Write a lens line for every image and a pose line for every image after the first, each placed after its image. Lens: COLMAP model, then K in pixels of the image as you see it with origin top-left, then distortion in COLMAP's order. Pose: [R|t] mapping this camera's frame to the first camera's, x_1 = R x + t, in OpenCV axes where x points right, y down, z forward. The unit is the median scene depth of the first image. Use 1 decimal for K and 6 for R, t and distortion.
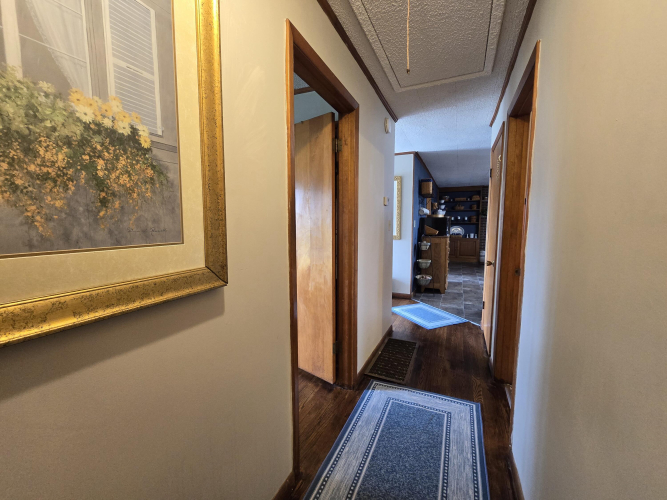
lens RADIAL K [[272.5, 0, 335.5], [0, 272.5, 250.1], [0, 0, 1]] dist [-0.006320, -0.000083]
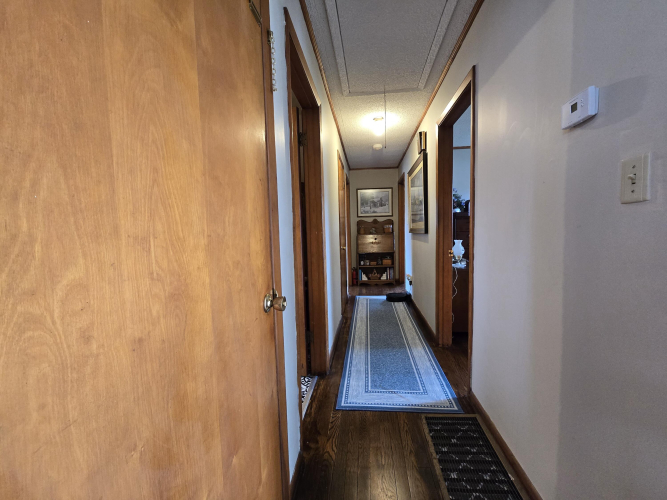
lens RADIAL K [[272.5, 0, 335.7], [0, 272.5, 250.0], [0, 0, 1]] dist [-0.006320, -0.000083]
pose [[-0.951372, 0.051489, -0.303709, 0.844315], [0.000183, 0.986026, 0.166591, -0.115343], [0.308043, 0.158434, -0.938087, 1.909448]]
